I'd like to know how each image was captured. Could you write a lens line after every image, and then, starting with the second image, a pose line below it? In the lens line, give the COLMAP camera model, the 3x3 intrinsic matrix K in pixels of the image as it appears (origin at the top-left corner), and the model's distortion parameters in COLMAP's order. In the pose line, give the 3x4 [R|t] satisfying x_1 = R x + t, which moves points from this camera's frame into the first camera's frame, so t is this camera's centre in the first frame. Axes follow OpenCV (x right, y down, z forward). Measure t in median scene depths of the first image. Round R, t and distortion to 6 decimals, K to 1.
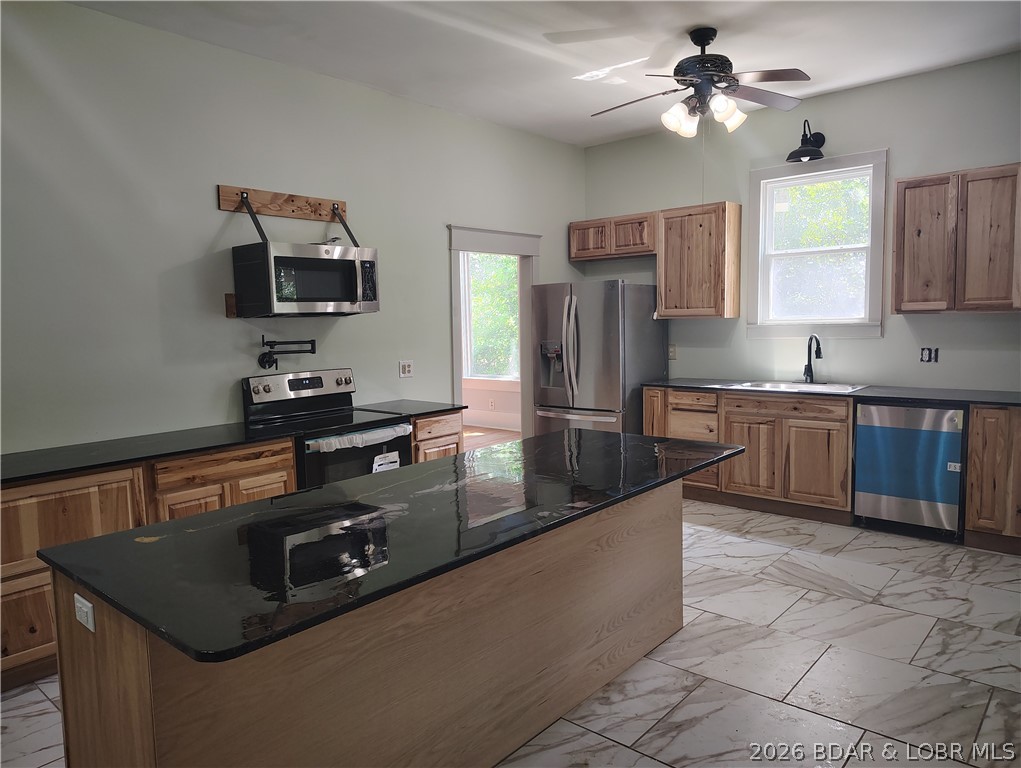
lens RADIAL K [[700.2, 0, 500.2], [0, 700.2, 385.1], [0, 0, 1]] dist [0.029858, -0.021494]
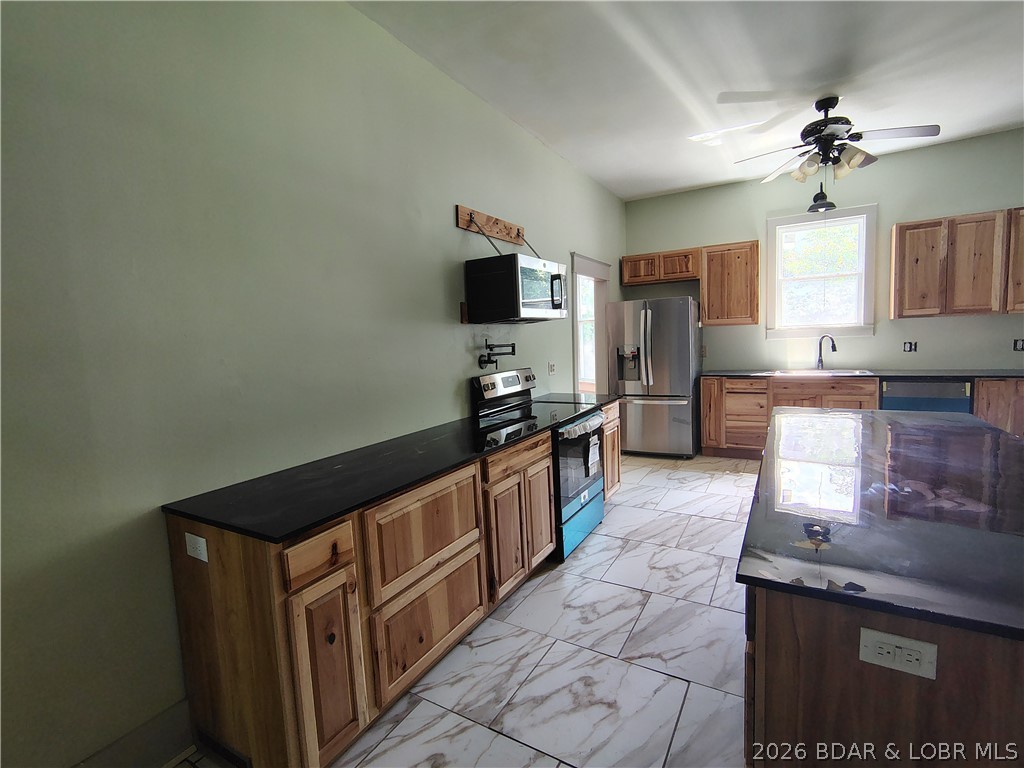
lens RADIAL K [[481.2, 0, 512.6], [0, 481.2, 381.1], [0, 0, 1]] dist [-0.008980, 0.006523]
pose [[0.981265, -0.035754, 0.189319, -0.377657], [0.037693, 0.999267, -0.006652, 0.003064], [-0.188942, 0.013664, 0.981893, 0.193529]]
